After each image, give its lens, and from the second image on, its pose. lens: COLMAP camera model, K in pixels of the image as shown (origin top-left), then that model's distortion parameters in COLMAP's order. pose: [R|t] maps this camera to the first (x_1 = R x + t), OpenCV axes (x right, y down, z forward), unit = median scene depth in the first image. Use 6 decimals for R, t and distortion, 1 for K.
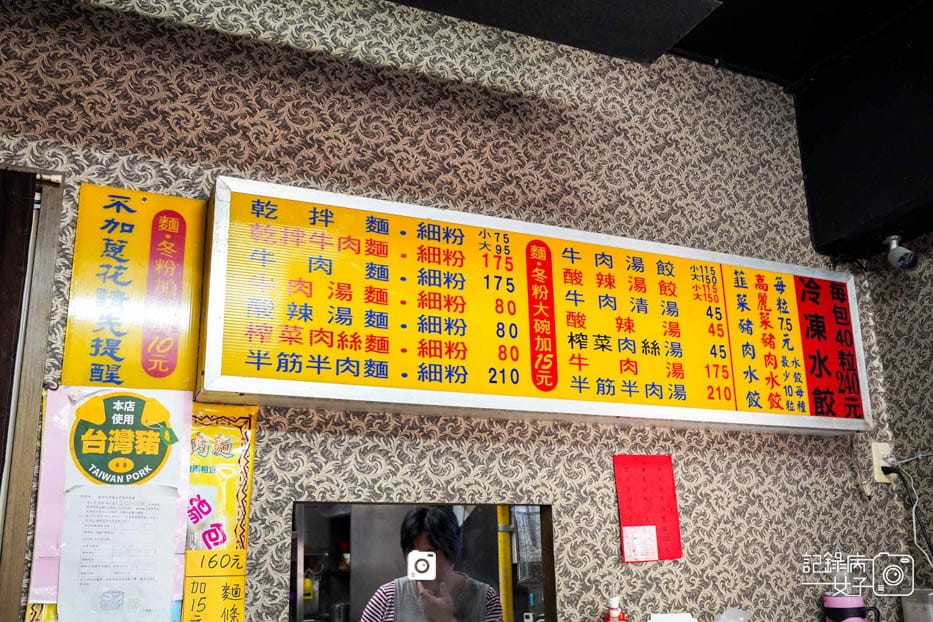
lens RADIAL K [[911.1, 0, 466.5], [0, 911.1, 311.0], [0, 0, 1]] dist [-0.011333, -0.013804]
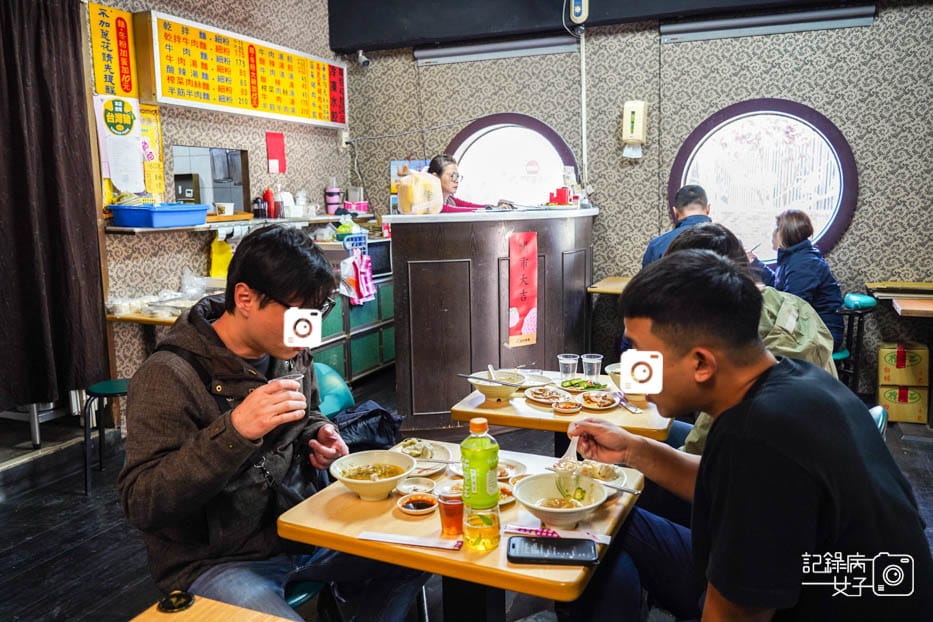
lens RADIAL K [[744.8, 0, 466.5], [0, 744.8, 311.0], [0, 0, 1]] dist [0.001284, 0.002378]
pose [[0.747994, -0.090294, 0.657535, -0.884702], [-0.186739, 0.922050, 0.339047, -0.205816], [-0.636894, -0.376393, 0.672826, -1.021508]]
